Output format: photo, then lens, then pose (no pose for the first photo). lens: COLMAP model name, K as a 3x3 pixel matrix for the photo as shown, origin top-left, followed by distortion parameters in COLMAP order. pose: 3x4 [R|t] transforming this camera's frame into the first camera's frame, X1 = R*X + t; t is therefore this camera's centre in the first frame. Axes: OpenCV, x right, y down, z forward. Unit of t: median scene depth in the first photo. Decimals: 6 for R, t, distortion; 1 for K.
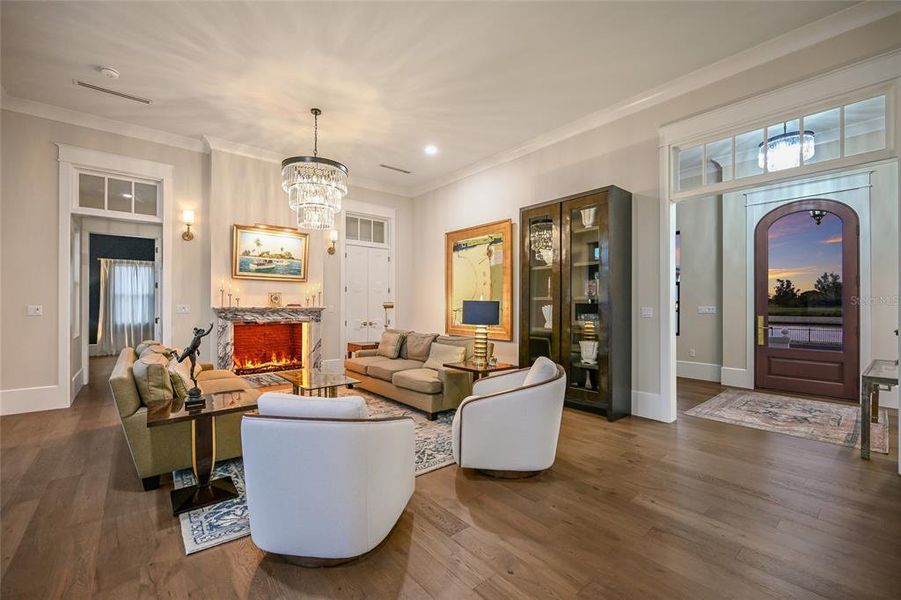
lens RADIAL K [[375.9, 0, 450.9], [0, 375.9, 305.5], [0, 0, 1]] dist [-0.000241, 0.000218]
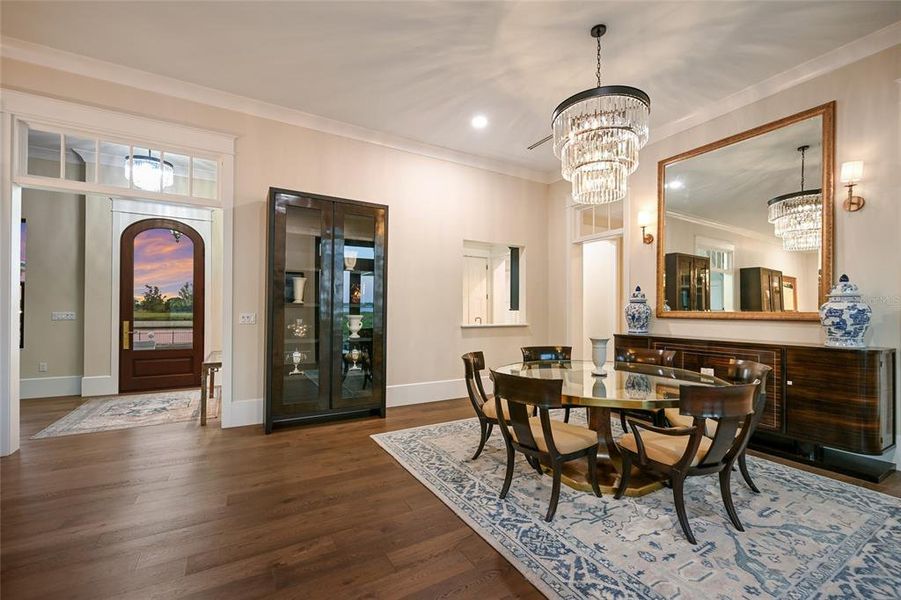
lens RADIAL K [[375.9, 0, 450.9], [0, 375.9, 305.5], [0, 0, 1]] dist [-0.000241, 0.000218]
pose [[0.171862, 0.012212, 0.985045, -0.161794], [0.002290, 0.999916, -0.012796, 0.000982], [-0.985118, 0.004455, 0.171820, -0.229784]]
